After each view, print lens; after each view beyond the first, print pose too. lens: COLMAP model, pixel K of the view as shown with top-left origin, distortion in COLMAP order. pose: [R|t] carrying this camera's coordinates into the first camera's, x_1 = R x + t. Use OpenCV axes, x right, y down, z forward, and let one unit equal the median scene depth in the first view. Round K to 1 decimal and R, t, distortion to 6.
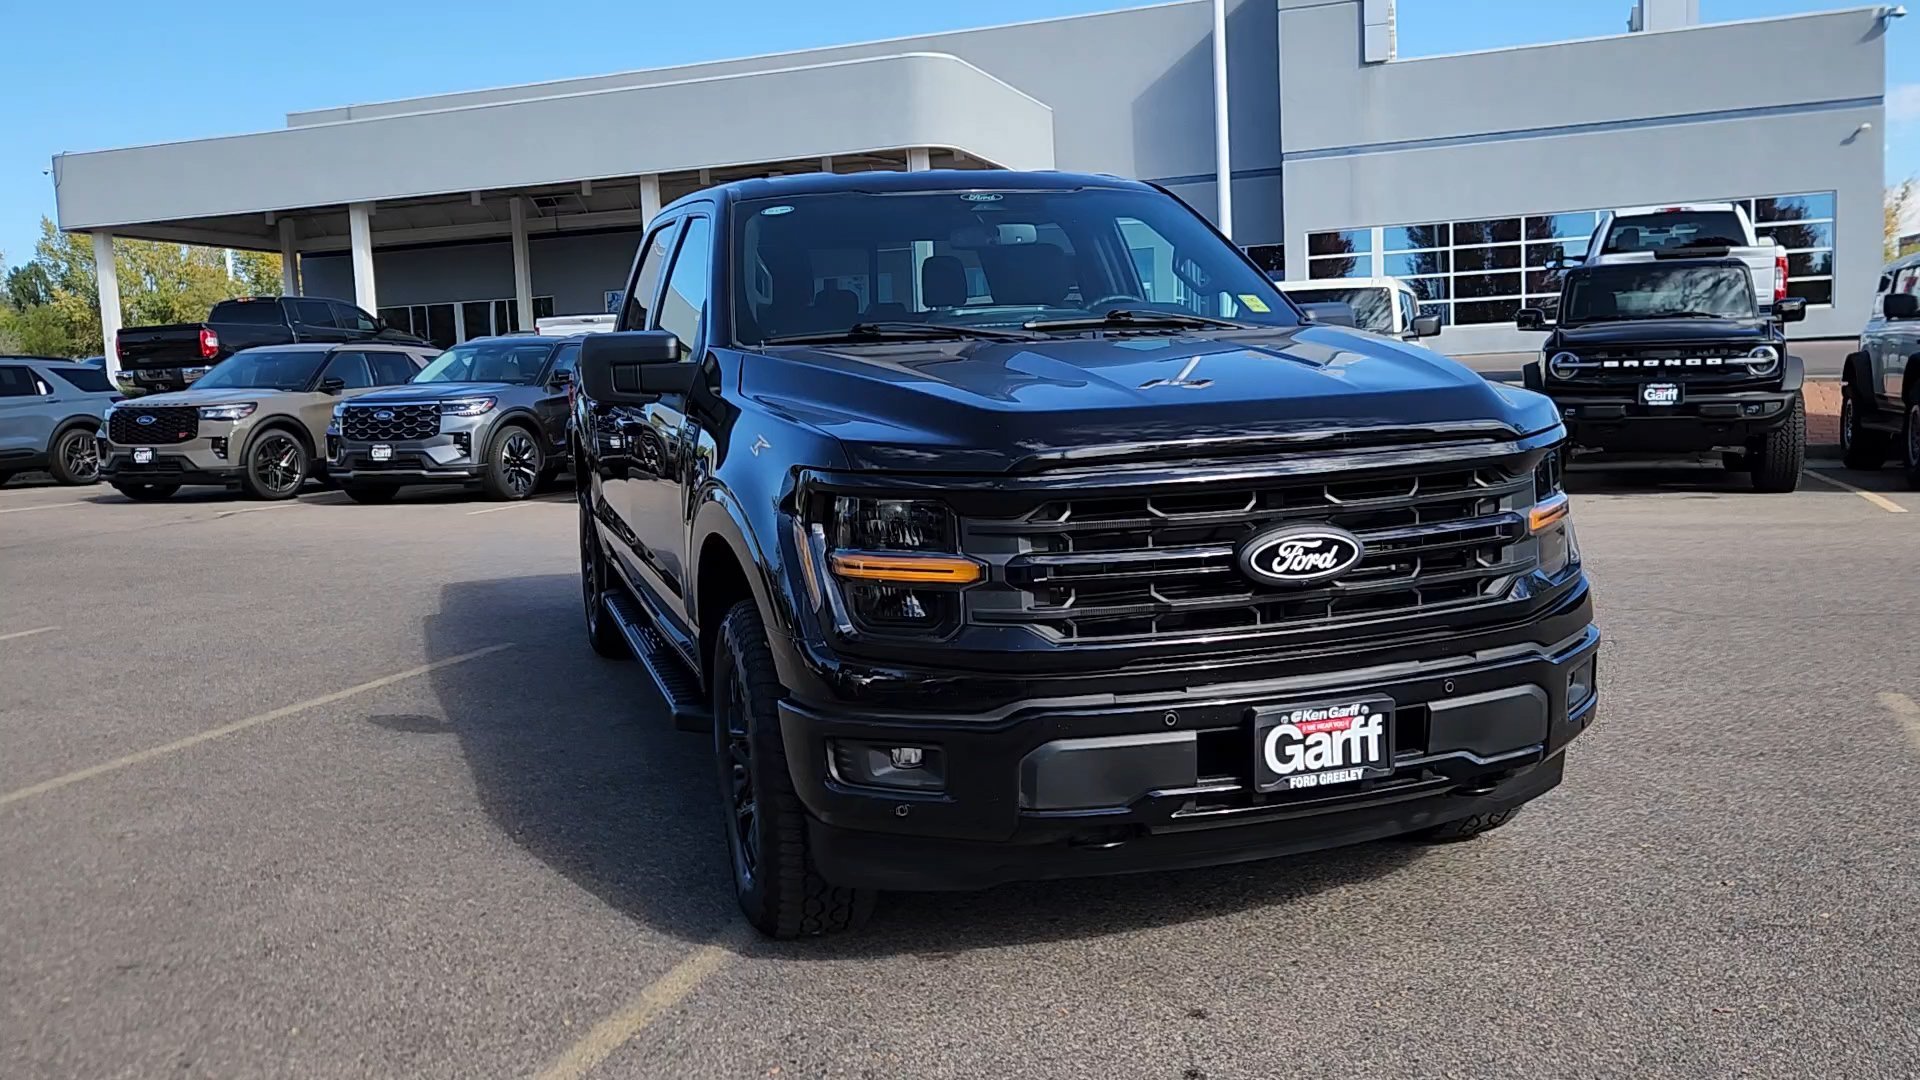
lens RADIAL K [[1616.5, 0, 947.4], [0, 1616.5, 569.8], [0, 0, 1]] dist [0.040834, -0.035548]
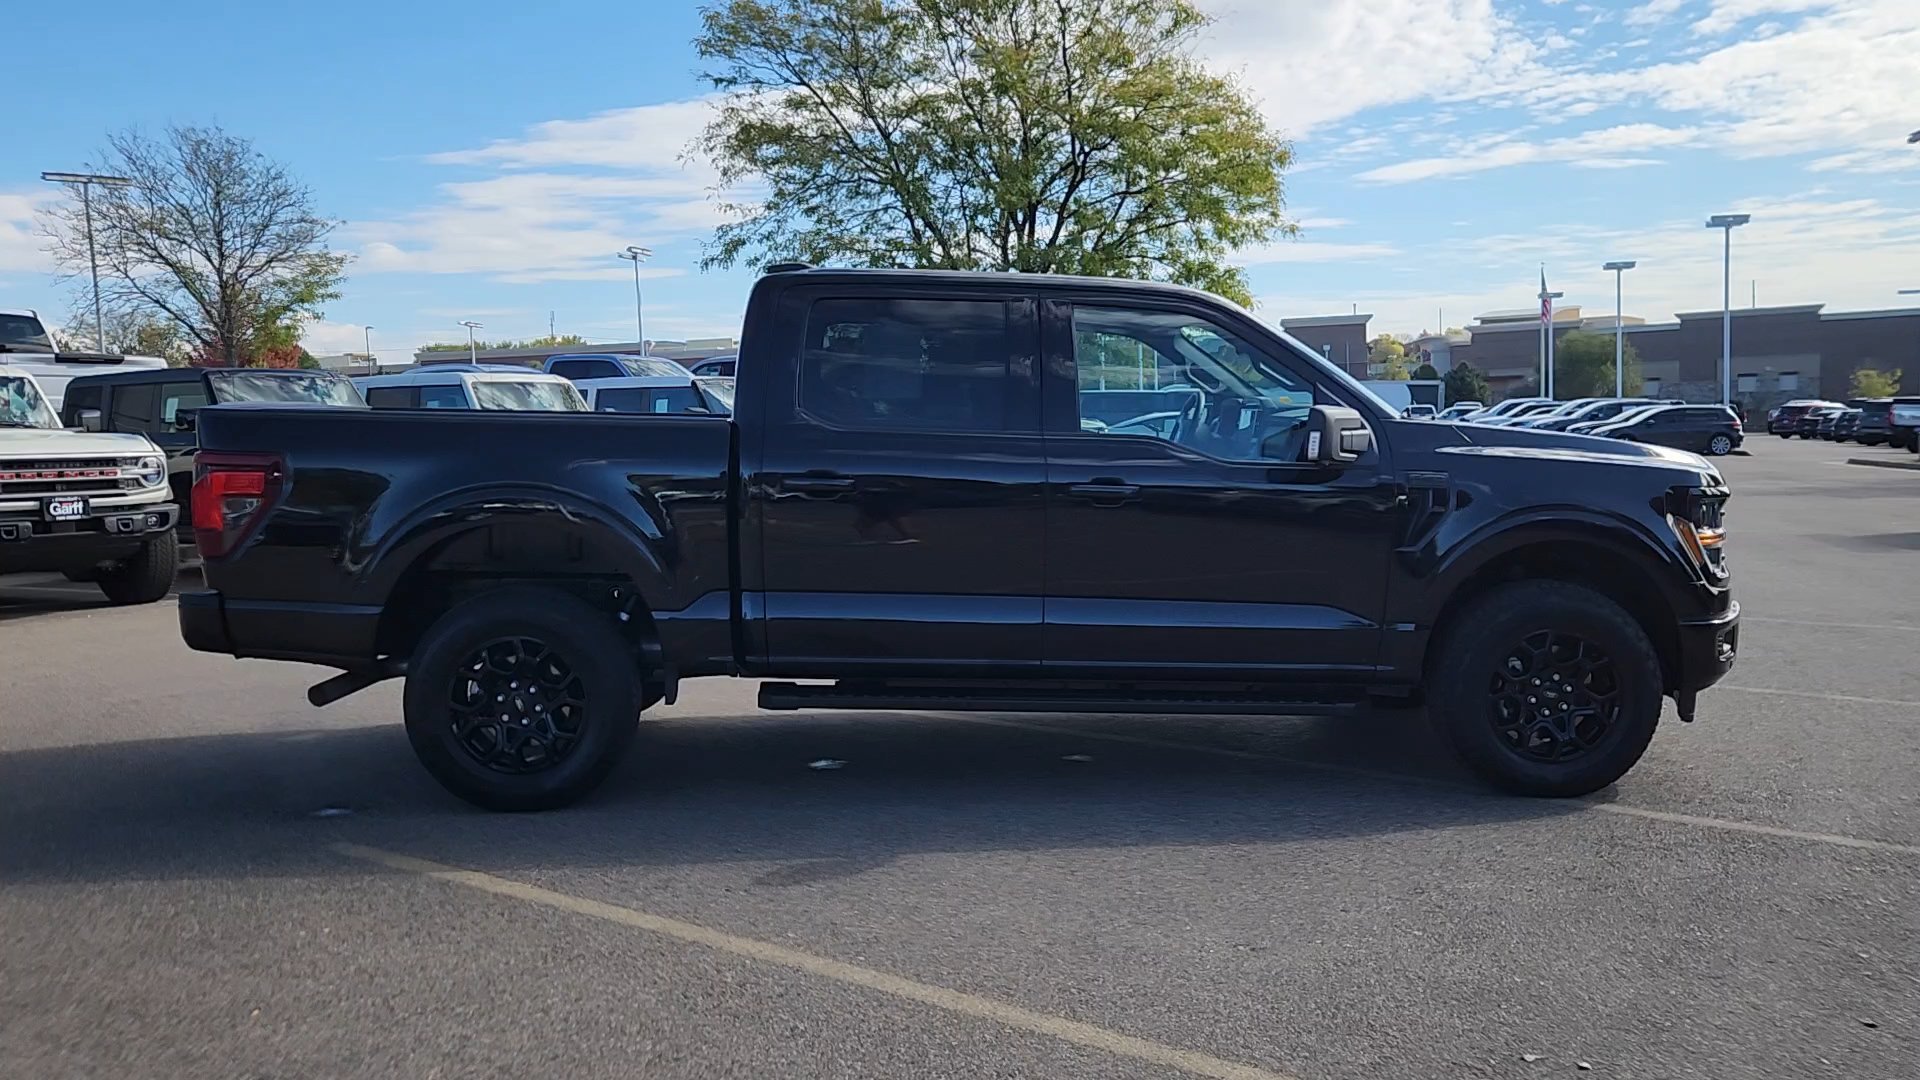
lens RADIAL K [[1616.5, 0, 947.4], [0, 1616.5, 569.8], [0, 0, 1]] dist [0.040834, -0.035548]
pose [[0.260710, -0.060441, 0.963523, -1.783371], [0.130342, 0.991104, 0.026903, -0.112186], [-0.956578, 0.118573, 0.266269, 1.152446]]
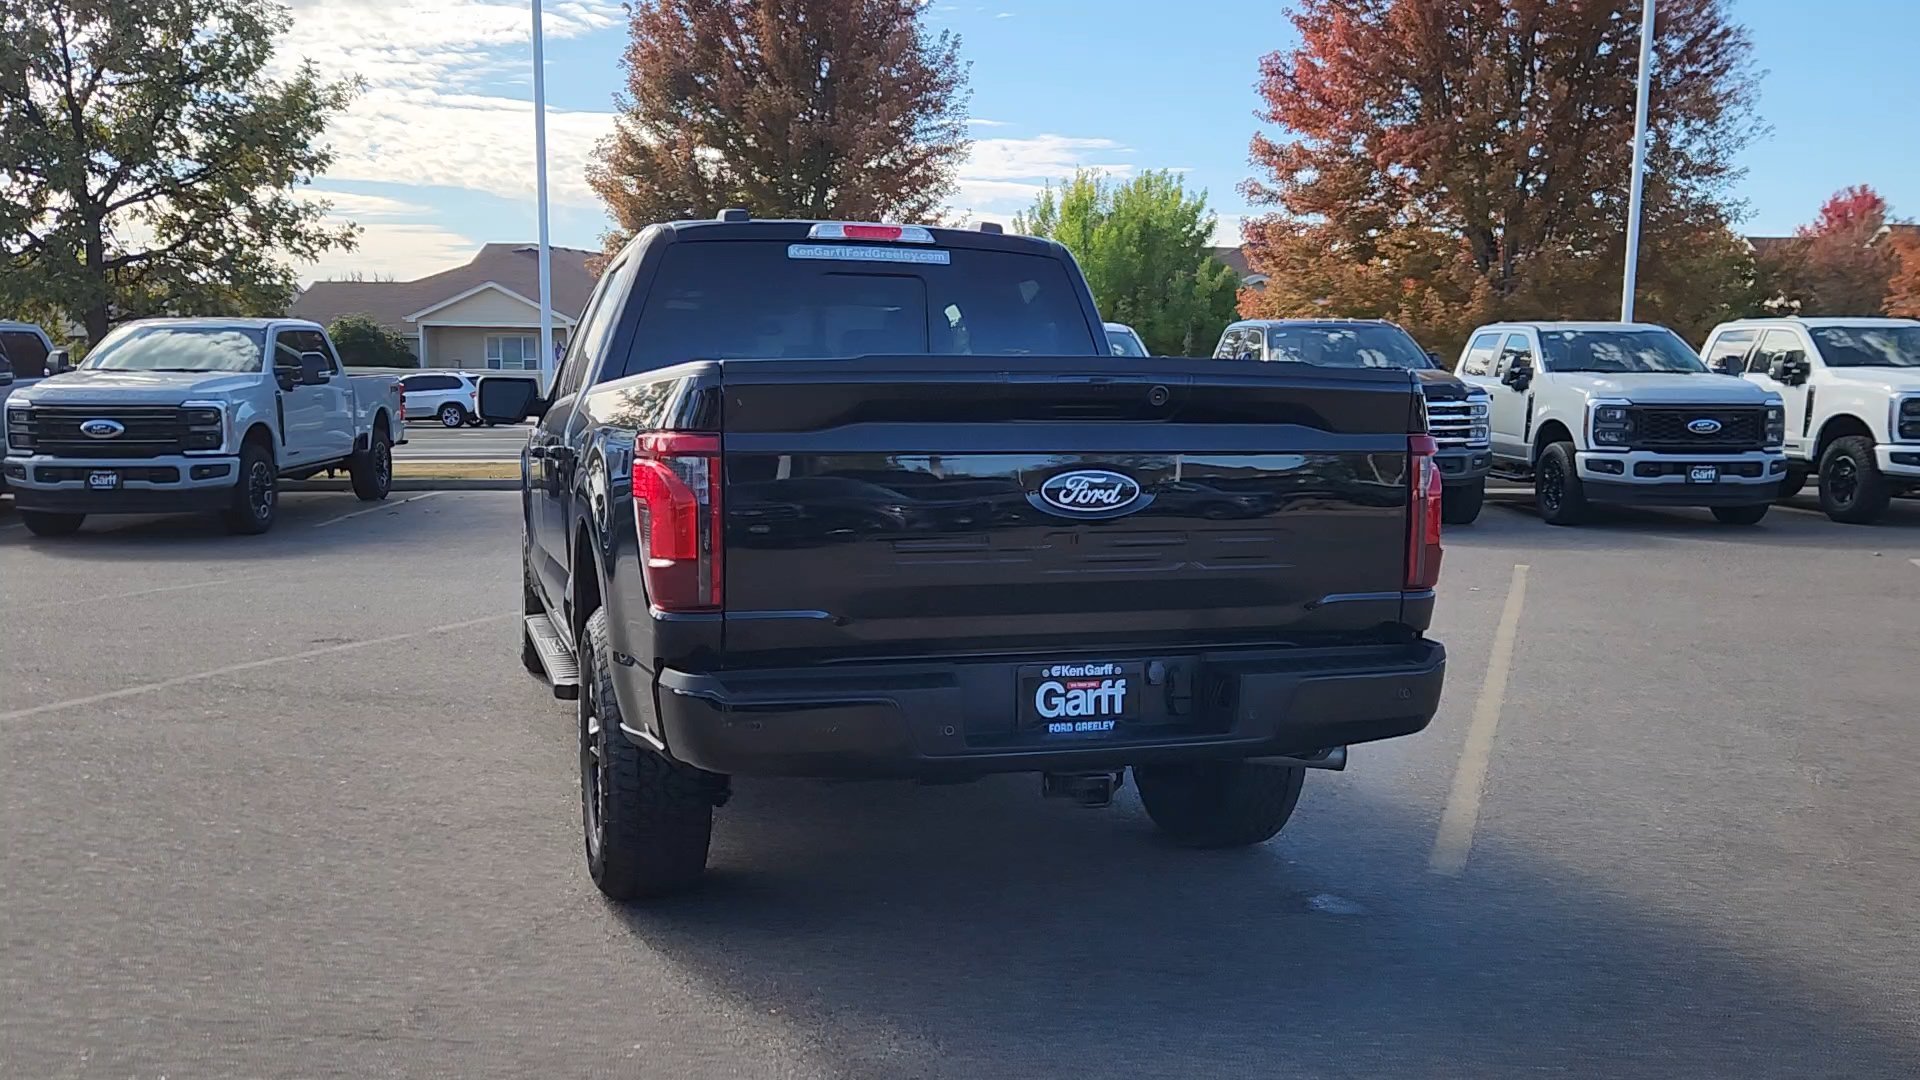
lens RADIAL K [[1616.5, 0, 947.4], [0, 1616.5, 569.8], [0, 0, 1]] dist [0.040834, -0.035548]
pose [[-0.999423, 0.030546, 0.014826, -0.208837], [0.033258, 0.968622, 0.246304, -0.452311], [-0.006838, 0.246655, -0.969079, 3.231595]]
